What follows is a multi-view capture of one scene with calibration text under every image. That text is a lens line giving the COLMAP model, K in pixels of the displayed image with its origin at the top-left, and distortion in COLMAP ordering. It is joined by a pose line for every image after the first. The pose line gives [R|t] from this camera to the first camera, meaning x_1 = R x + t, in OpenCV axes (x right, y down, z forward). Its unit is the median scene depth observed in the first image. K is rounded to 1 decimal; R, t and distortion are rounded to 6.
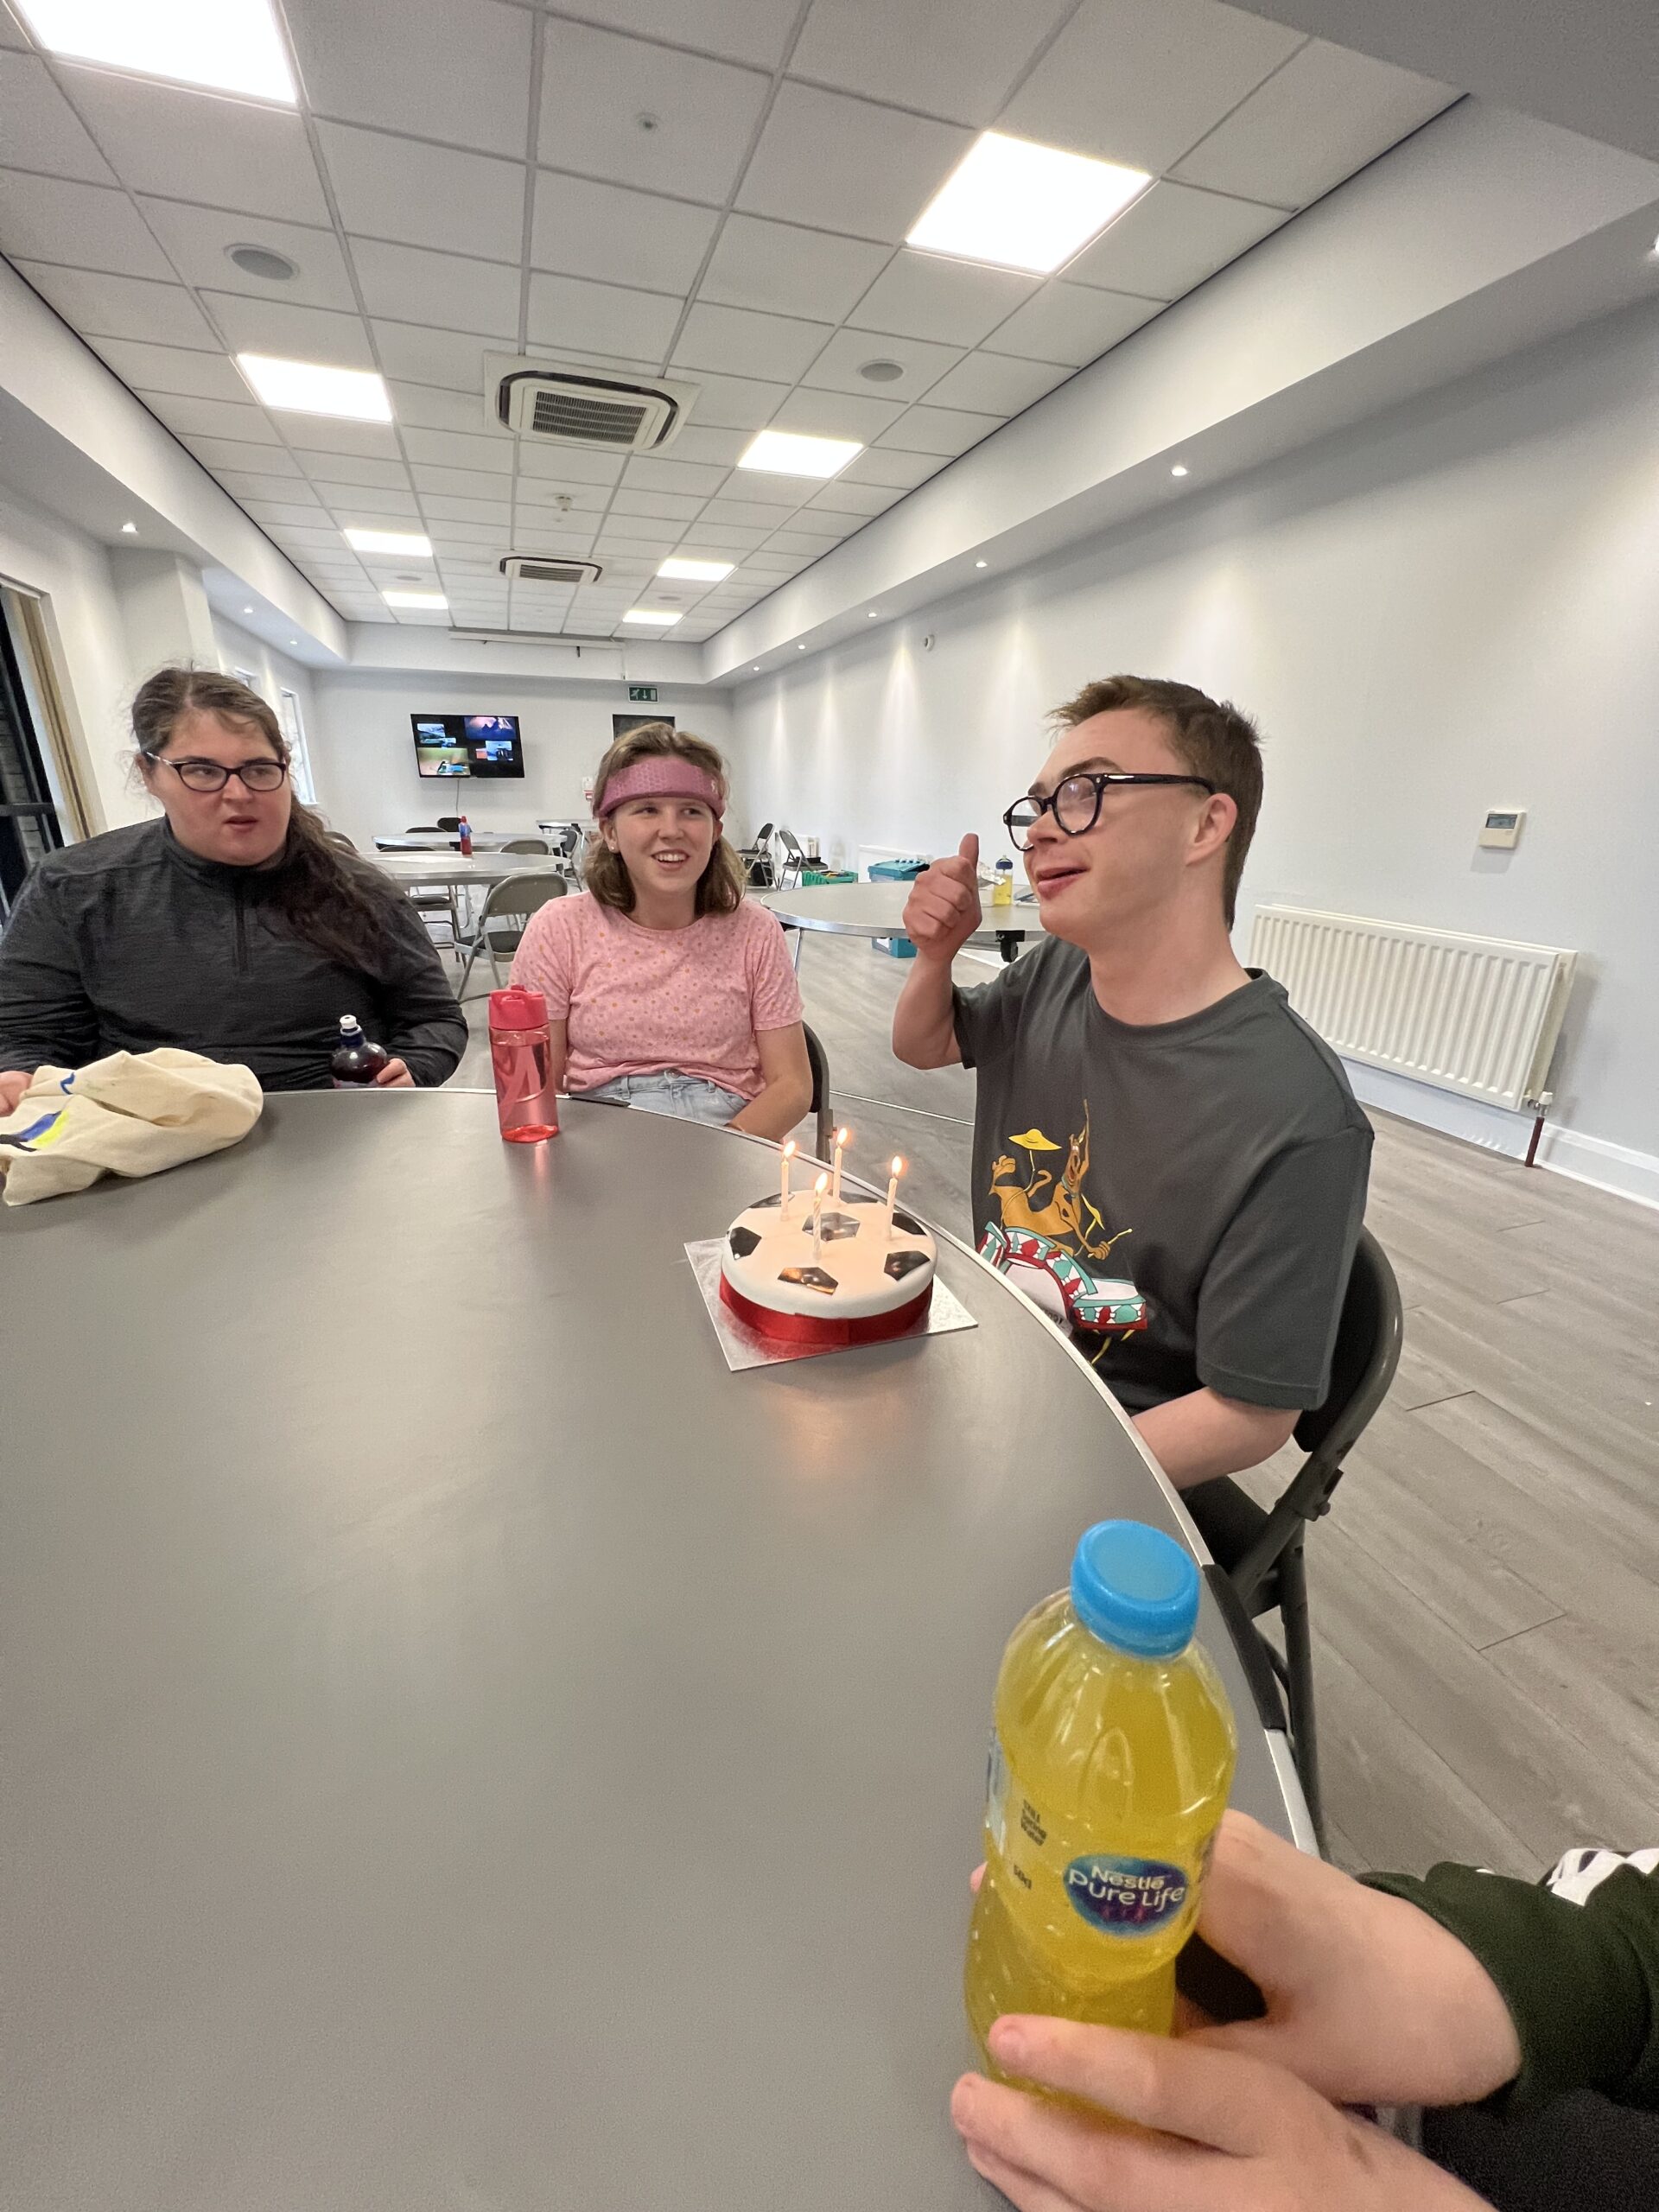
lens RADIAL K [[860.4, 0, 832.2], [0, 860.4, 1071.6], [0, 0, 1]] dist [-0.004023, 0.000120]
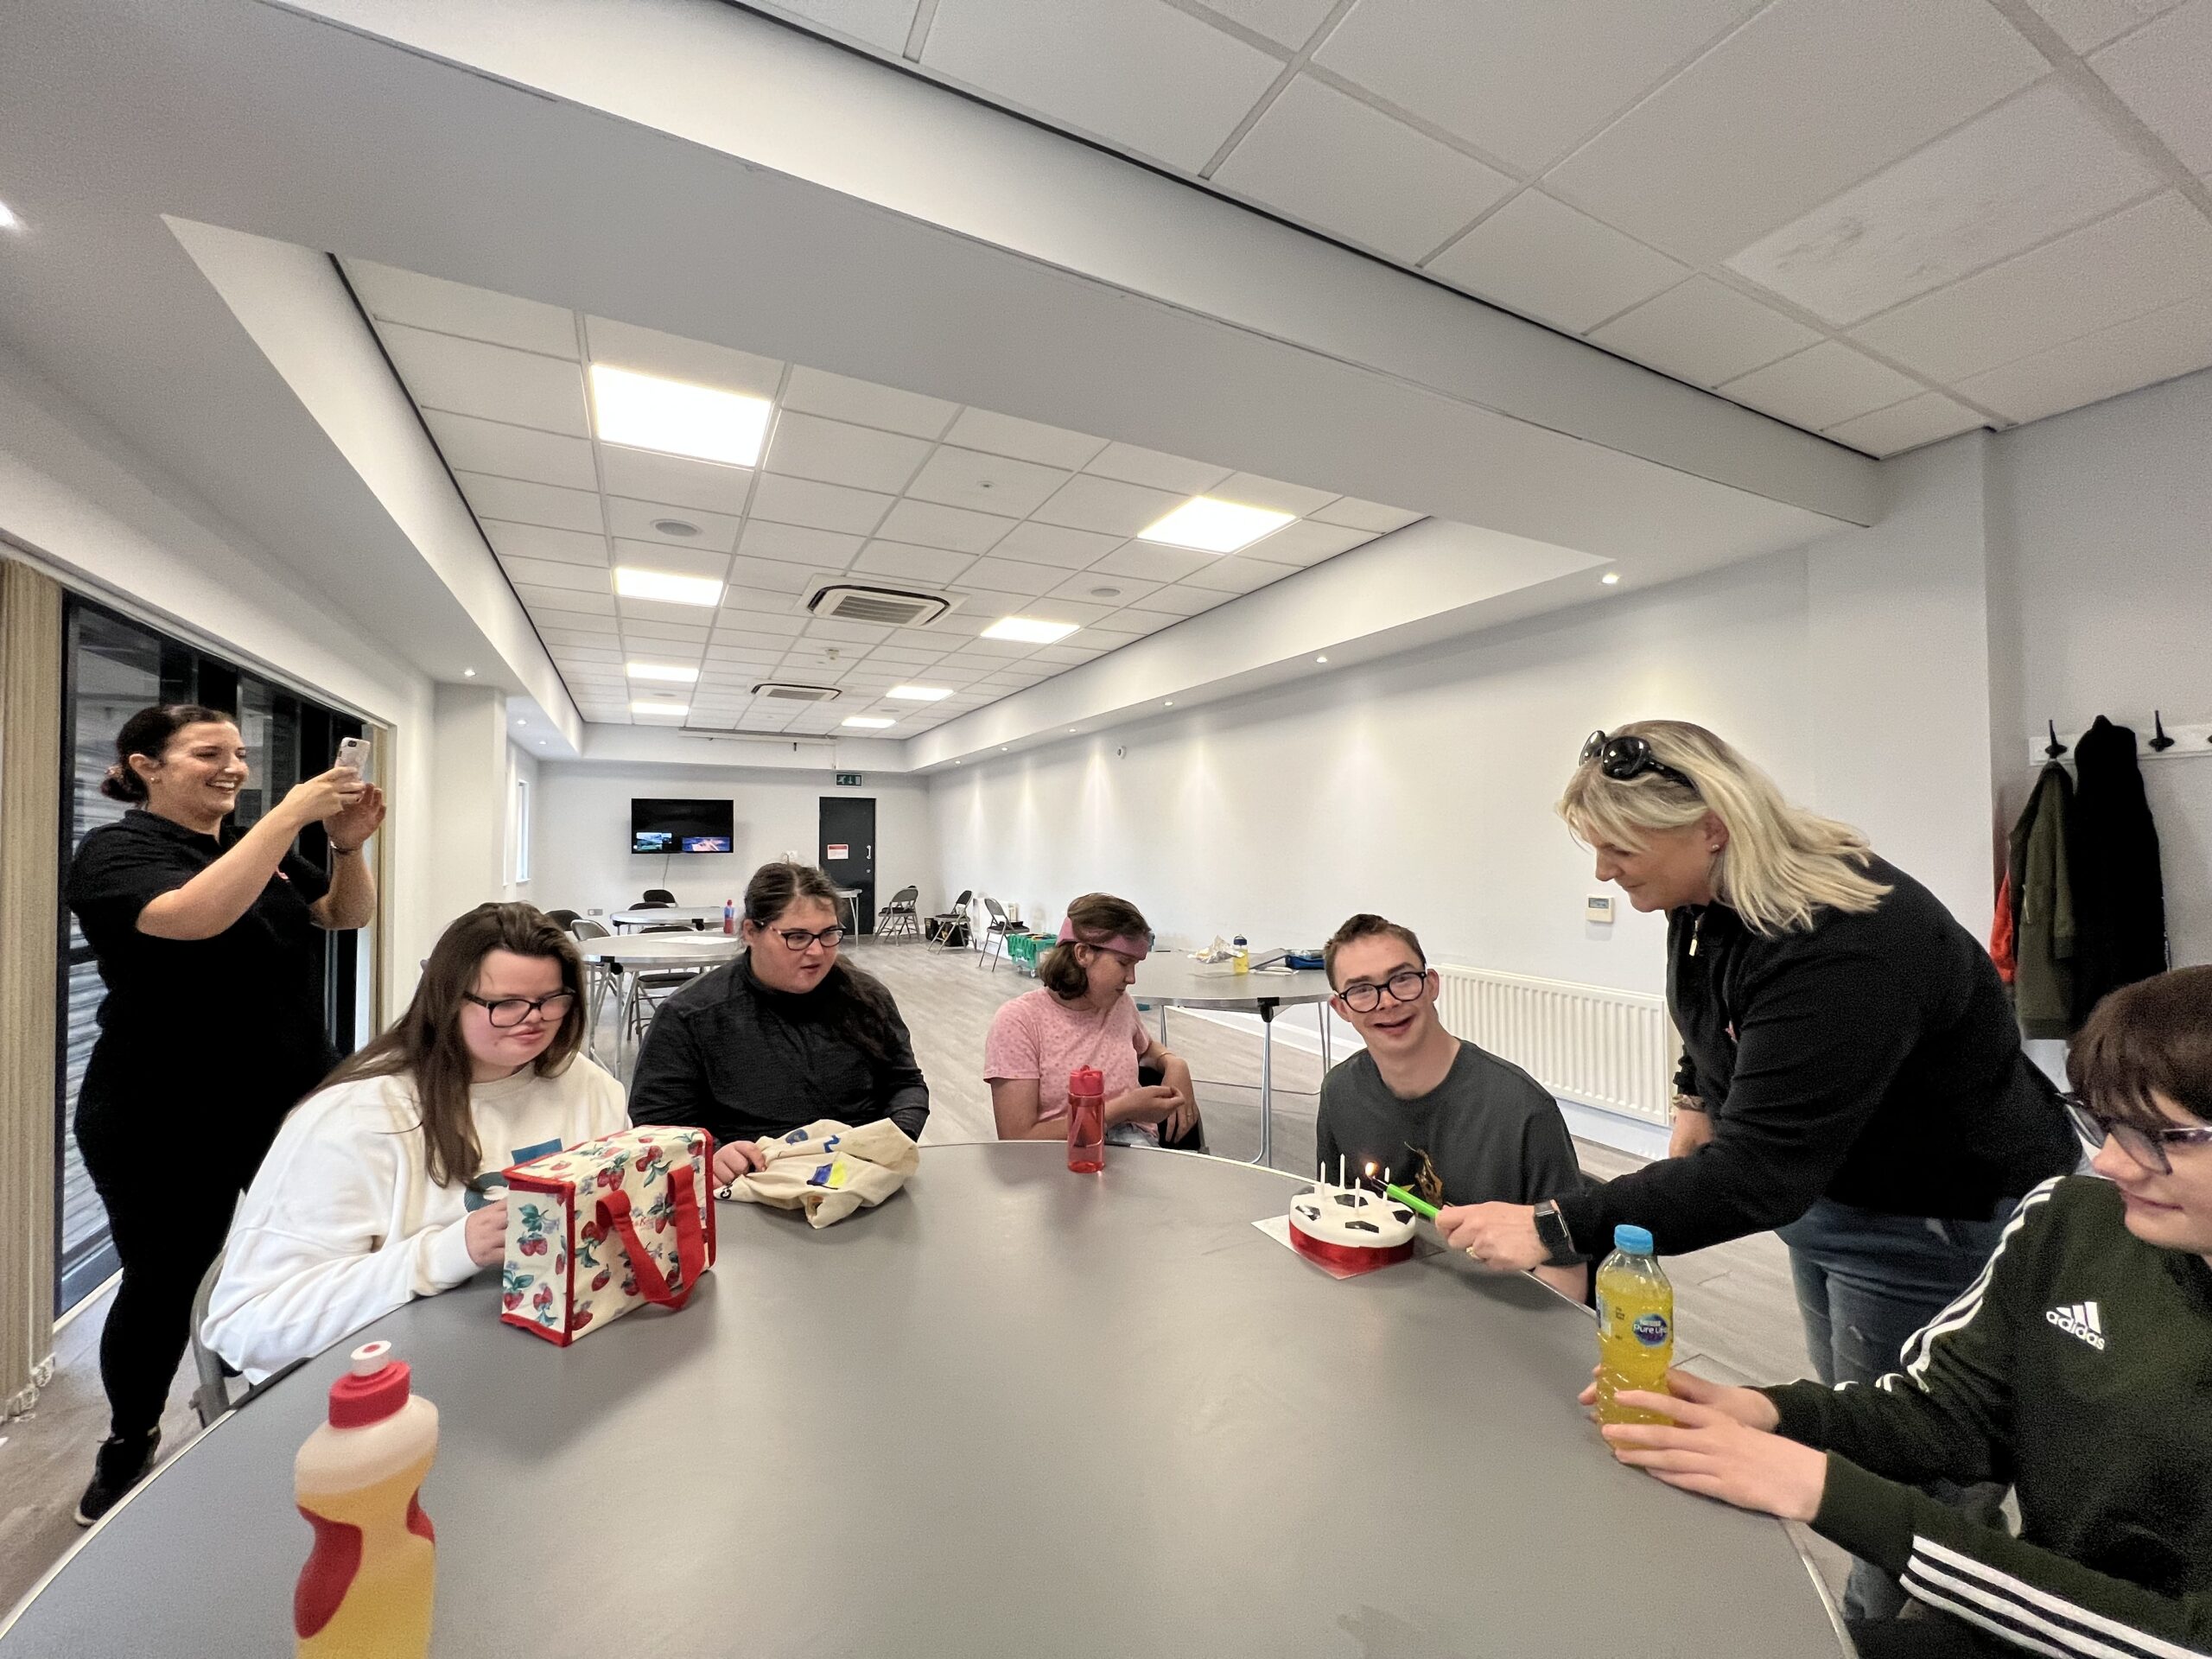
lens RADIAL K [[860.4, 0, 1072.6], [0, 860.4, 823.9], [0, 0, 1]] dist [-0.004023, 0.000120]
pose [[0.993564, -0.010741, 0.112758, -0.106061], [0.047634, 0.942811, -0.329908, 0.000361], [-0.102766, 0.333156, 0.937255, -0.122806]]
